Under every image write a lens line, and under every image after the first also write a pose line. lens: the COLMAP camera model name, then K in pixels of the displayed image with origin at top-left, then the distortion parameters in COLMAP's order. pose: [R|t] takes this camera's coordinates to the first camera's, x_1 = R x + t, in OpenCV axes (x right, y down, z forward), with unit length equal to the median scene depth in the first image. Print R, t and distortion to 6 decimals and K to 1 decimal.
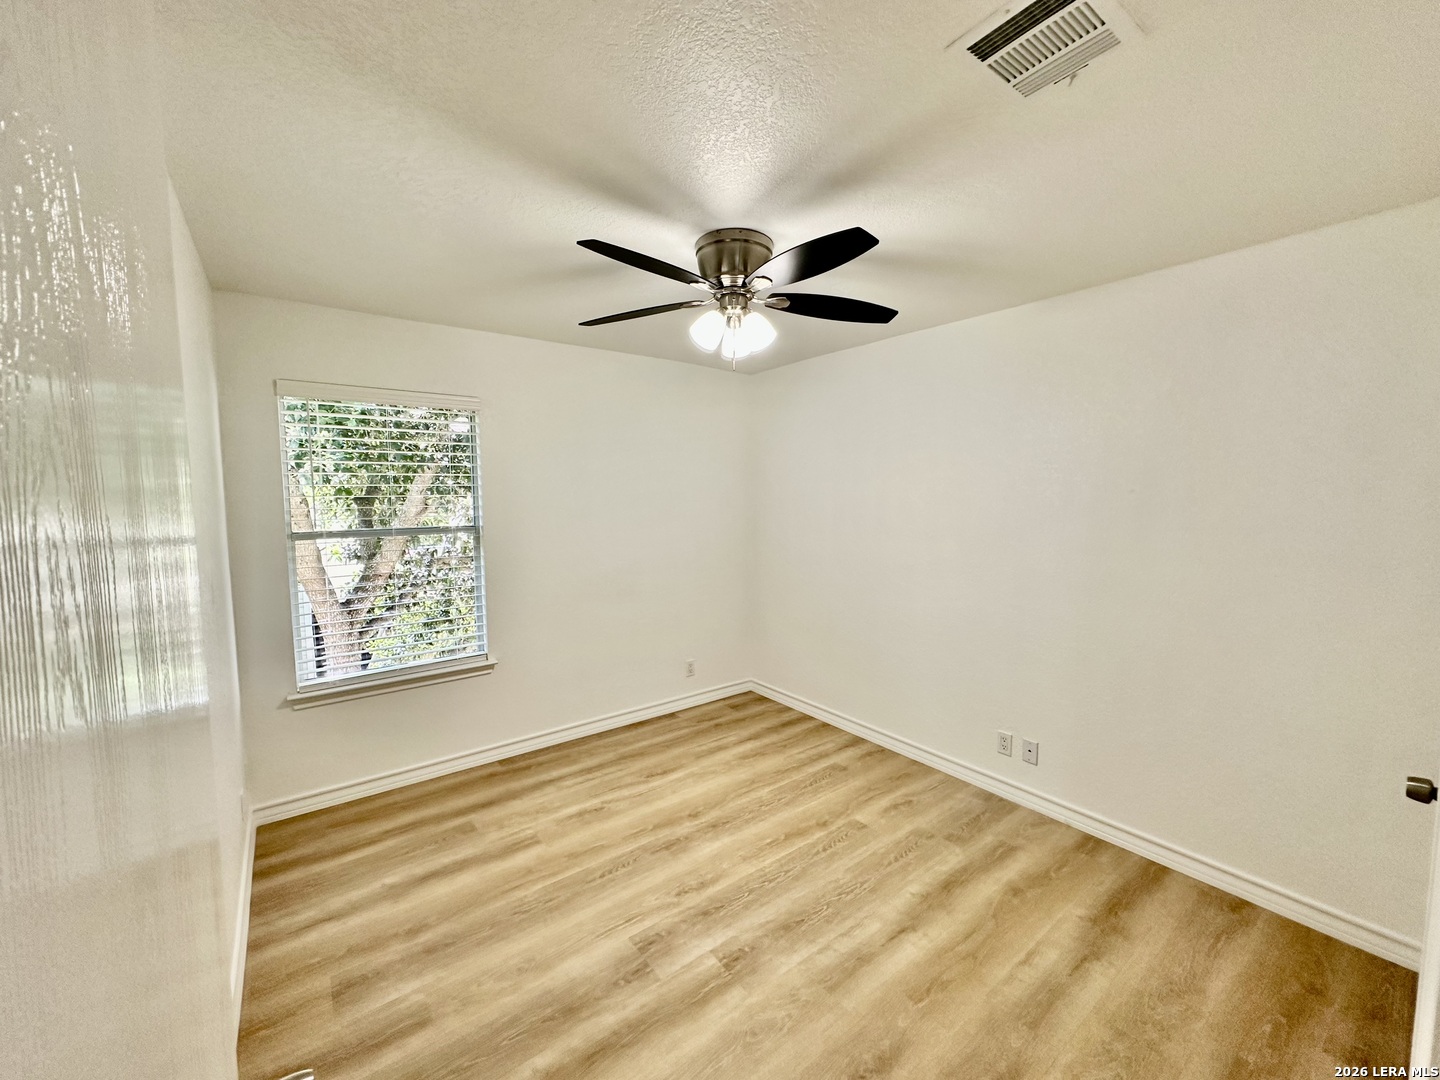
lens RADIAL K [[571.5, 0, 720.6], [0, 571.5, 539.2], [0, 0, 1]] dist [-0.003041, 0.001336]
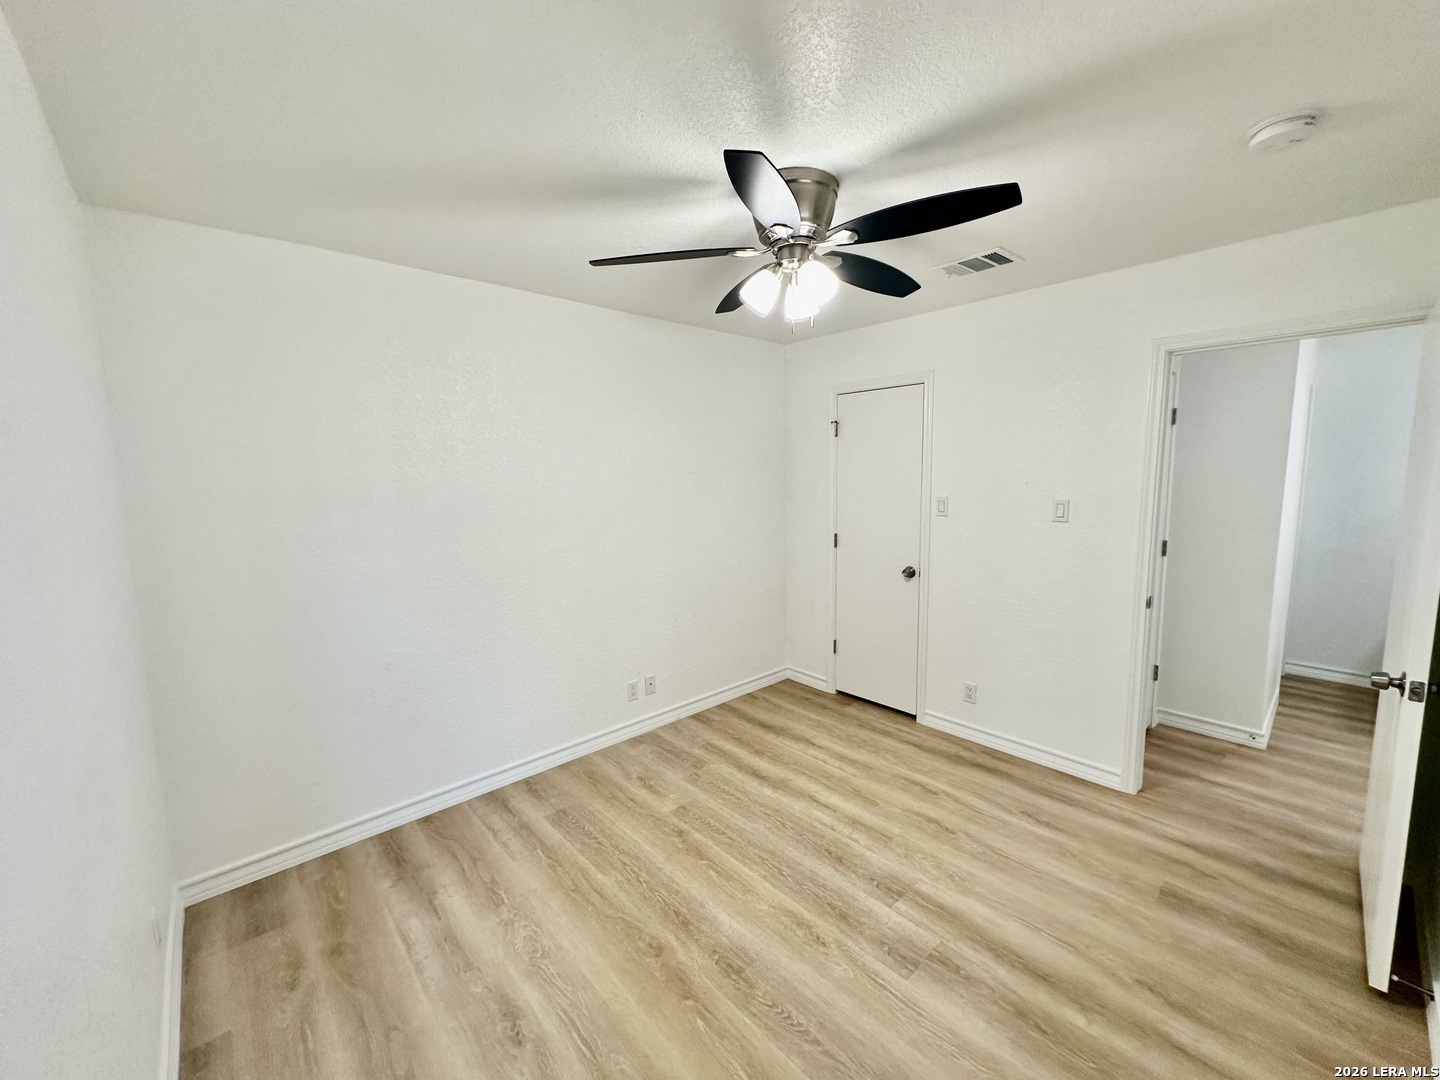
lens RADIAL K [[571.5, 0, 720.6], [0, 571.5, 539.2], [0, 0, 1]] dist [-0.003041, 0.001336]
pose [[-0.089676, -0.111882, 0.989667, -0.723392], [0.101029, 0.987523, 0.120794, -0.079048], [-0.990834, 0.110818, -0.077254, 0.999369]]
